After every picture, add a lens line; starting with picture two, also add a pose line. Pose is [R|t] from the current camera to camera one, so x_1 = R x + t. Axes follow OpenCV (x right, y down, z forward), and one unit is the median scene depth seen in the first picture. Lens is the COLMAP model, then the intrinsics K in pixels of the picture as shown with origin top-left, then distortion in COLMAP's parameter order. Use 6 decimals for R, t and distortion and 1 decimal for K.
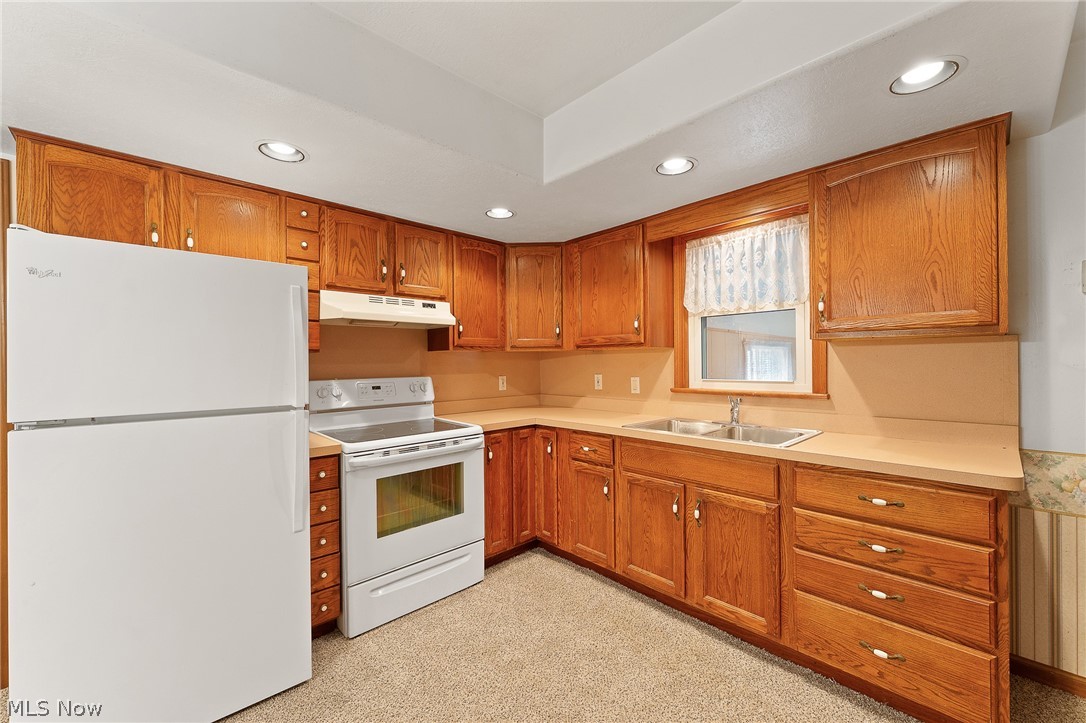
lens RADIAL K [[430.1, 0, 547.9], [0, 430.1, 361.2], [0, 0, 1]] dist [-0.003462, 0.000627]
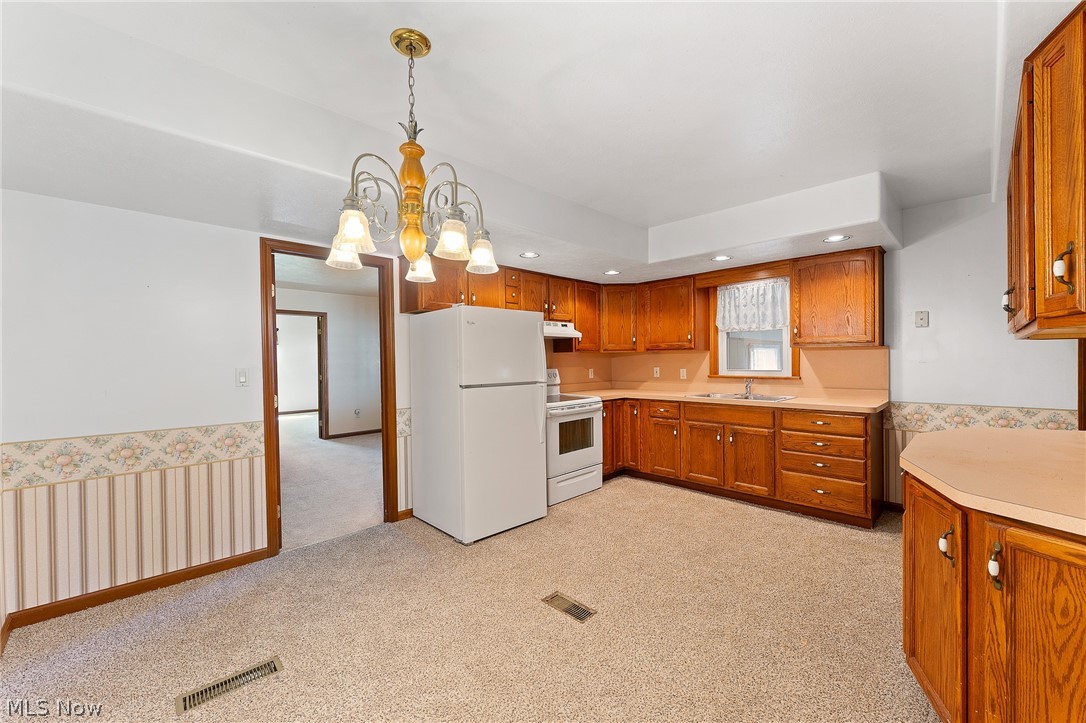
lens RADIAL K [[430.1, 0, 546.5], [0, 430.1, 361.7], [0, 0, 1]] dist [-0.003462, 0.000627]
pose [[0.999795, -0.002263, 0.020112, -0.431475], [0.002080, 0.999957, 0.009091, -0.005670], [-0.020132, -0.009047, 0.999756, -0.750240]]
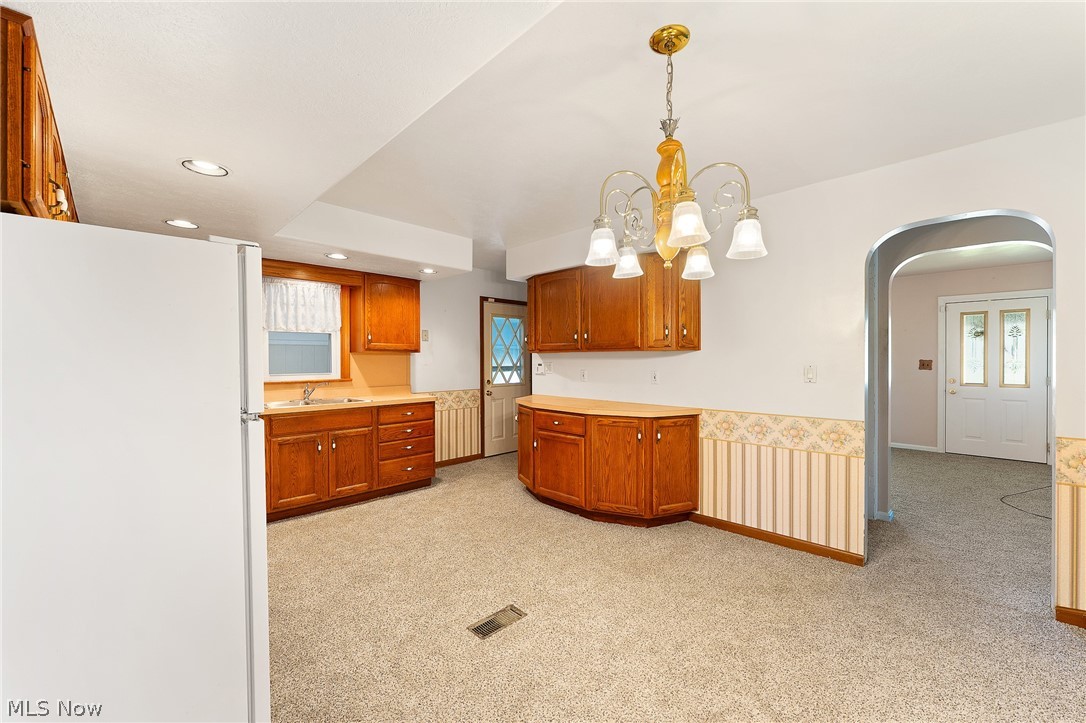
lens RADIAL K [[430.1, 0, 543.8], [0, 430.1, 363.9], [0, 0, 1]] dist [-0.003462, 0.000627]
pose [[-0.024527, -0.001008, 0.999699, -1.273763], [-0.000314, 0.999999, 0.001001, 0.004873], [-0.999699, -0.000290, -0.024528, 0.132616]]
